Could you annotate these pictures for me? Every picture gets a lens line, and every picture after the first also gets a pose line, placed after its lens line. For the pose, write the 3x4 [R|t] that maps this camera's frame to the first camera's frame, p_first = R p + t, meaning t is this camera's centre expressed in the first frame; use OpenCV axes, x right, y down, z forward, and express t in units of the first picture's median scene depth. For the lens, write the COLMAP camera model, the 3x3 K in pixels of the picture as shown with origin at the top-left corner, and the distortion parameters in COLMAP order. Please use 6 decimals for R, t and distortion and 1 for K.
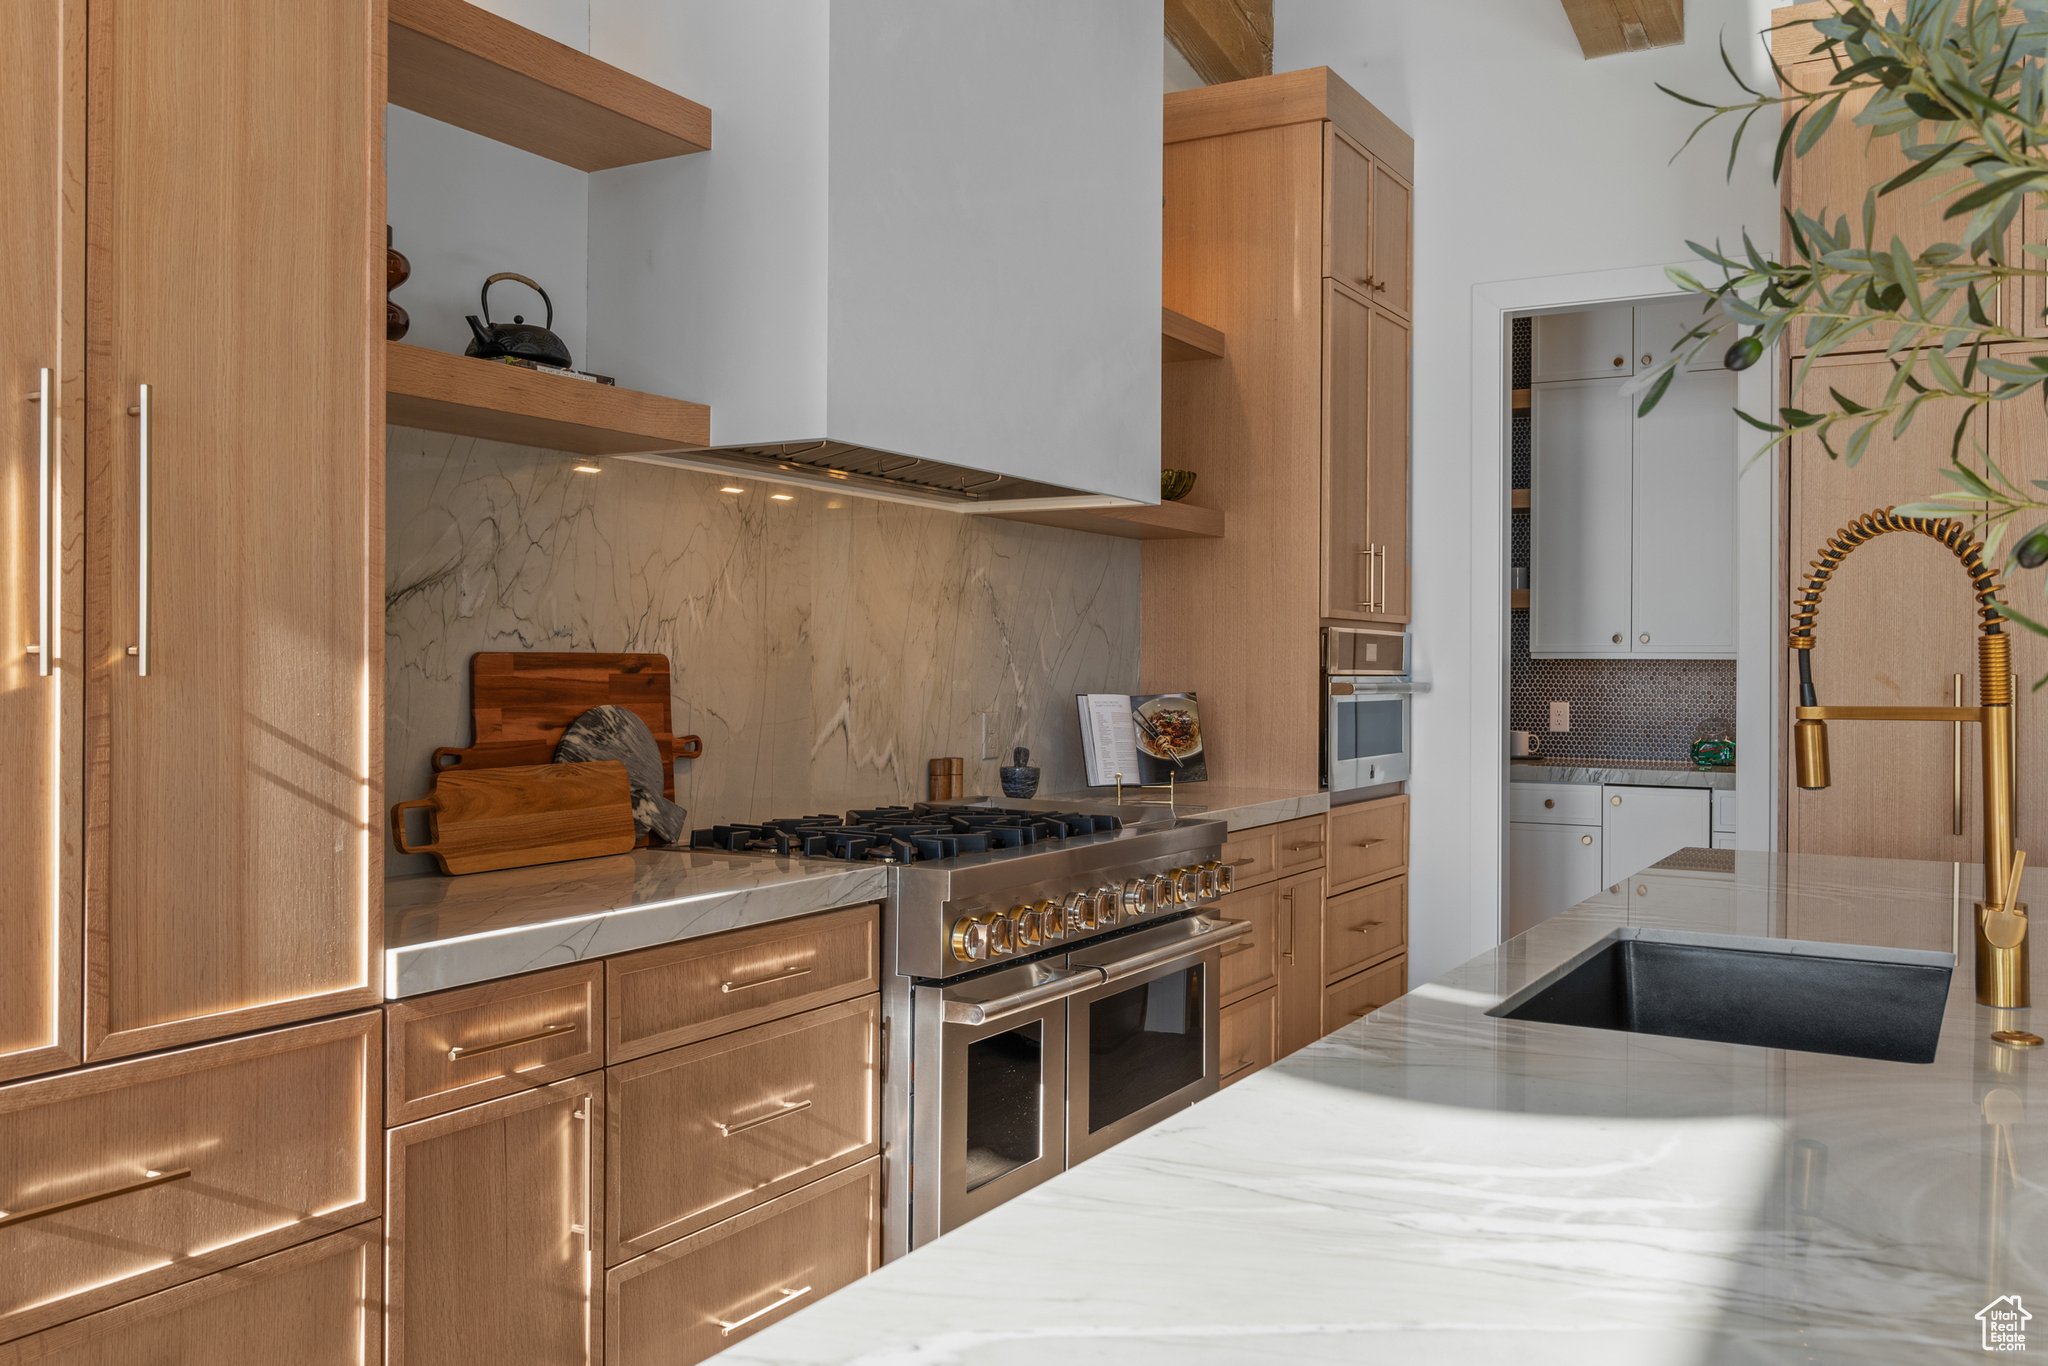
lens RADIAL K [[1728.2, 0, 1020.1], [0, 1728.2, 678.6], [0, 0, 1]] dist [0.012631, -0.007172]
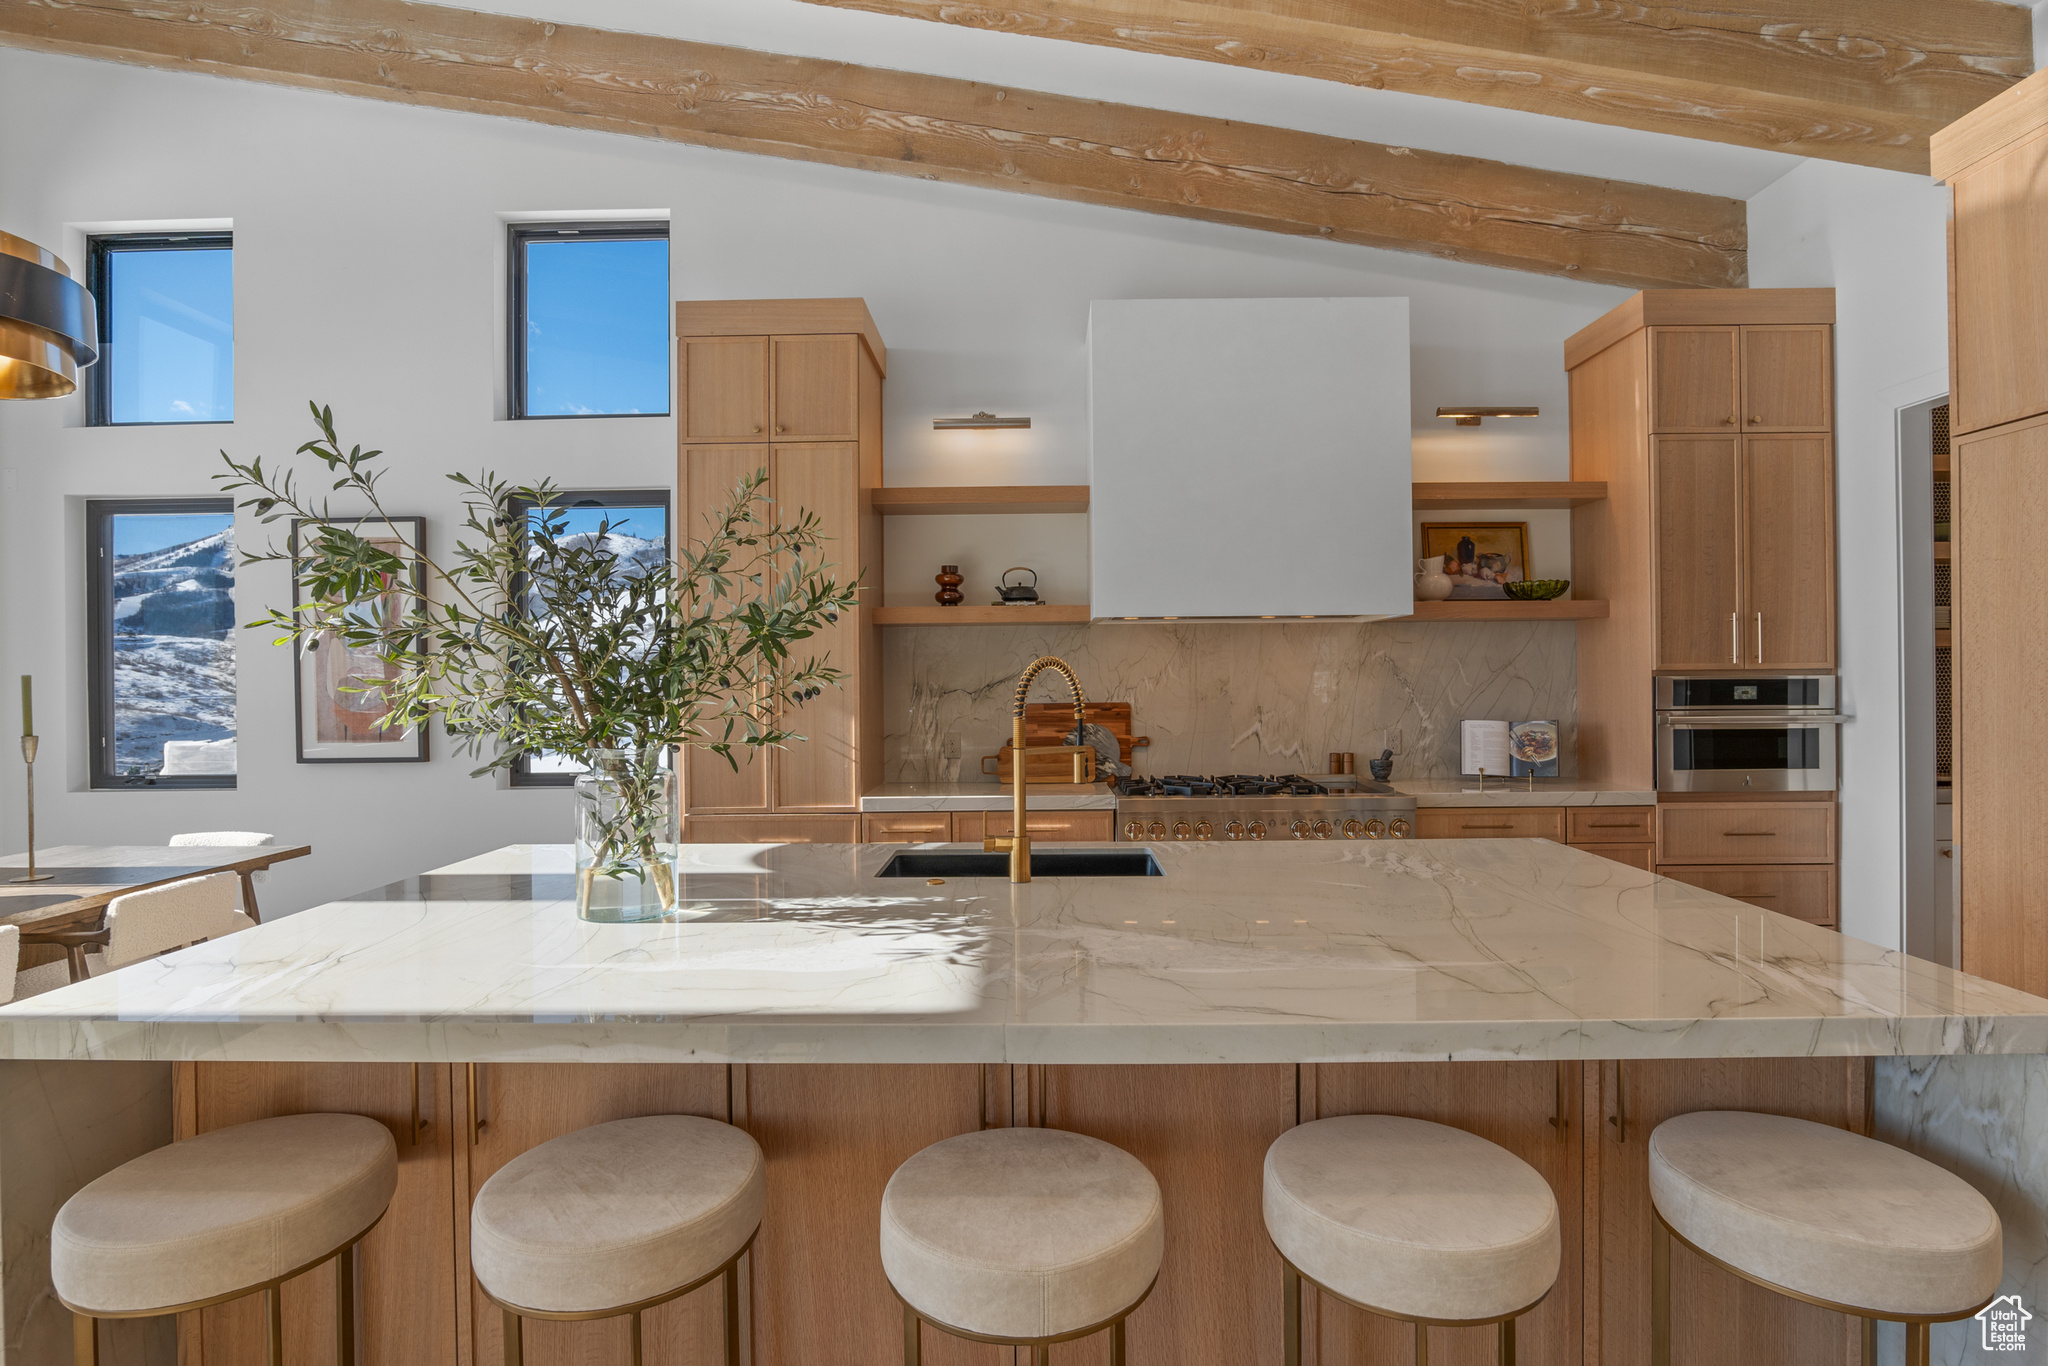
lens RADIAL K [[955.5, 0, 1028.5], [0, 955.5, 677.6], [0, 0, 1]] dist [-0.025127, 0.006270]
pose [[0.476528, -0.013993, -0.879048, 0.945167], [0.007955, 0.999901, -0.011605, -0.036426], [0.879123, -0.001462, 0.476592, 0.251908]]
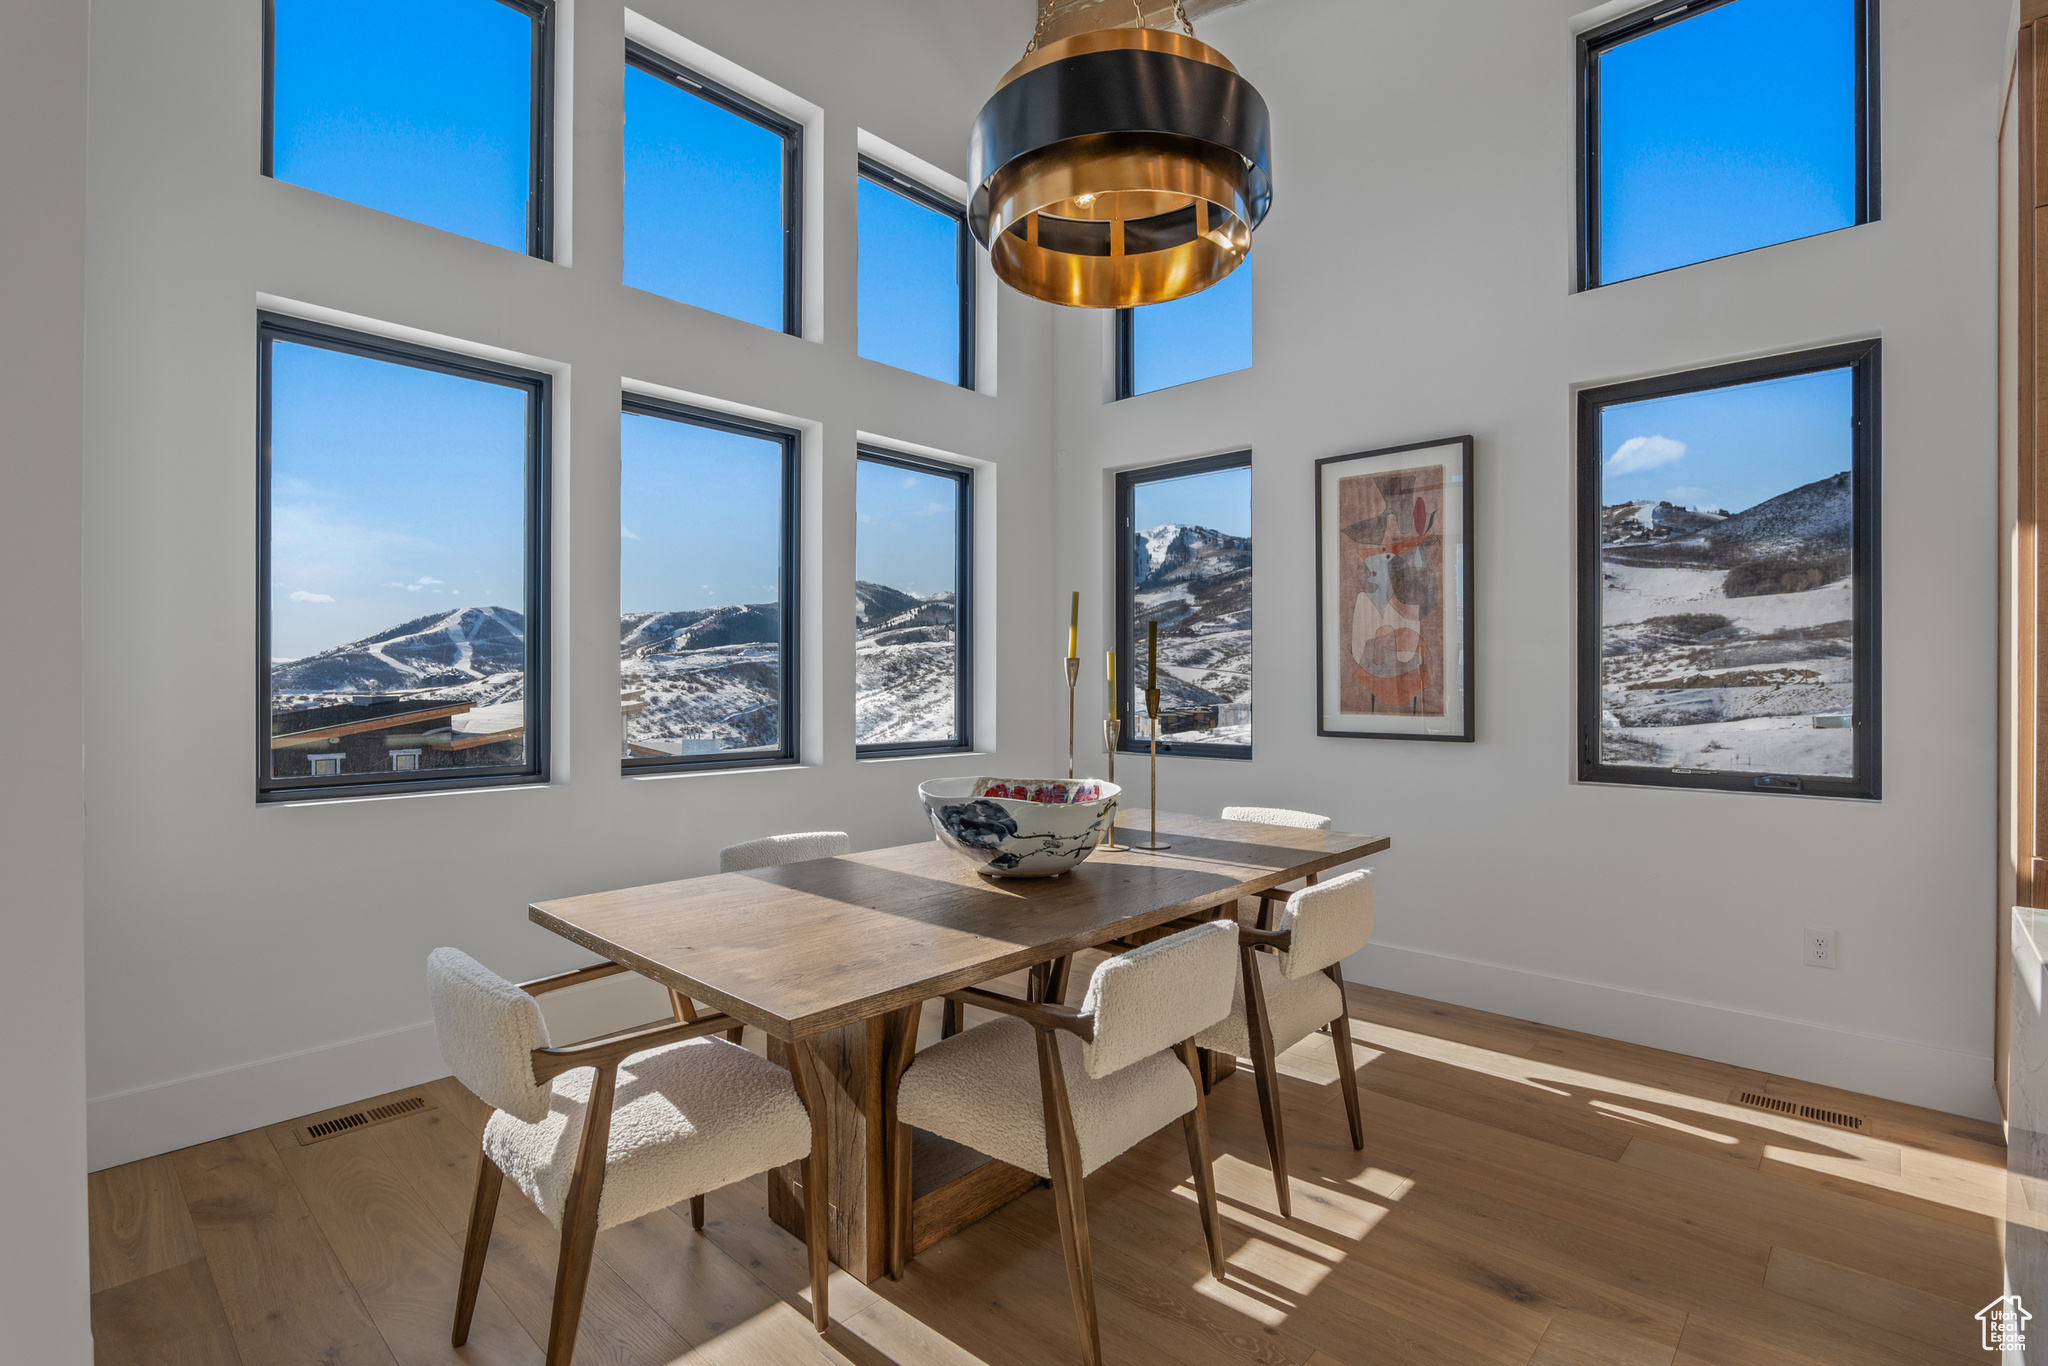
lens RADIAL K [[955.5, 0, 1042.9], [0, 955.5, 683.7], [0, 0, 1]] dist [-0.025127, 0.006270]
pose [[-0.225886, -0.005876, -0.974136, 0.487475], [-0.010520, 0.999938, -0.003592, 0.005590], [0.974097, 0.009436, -0.225934, -0.108714]]
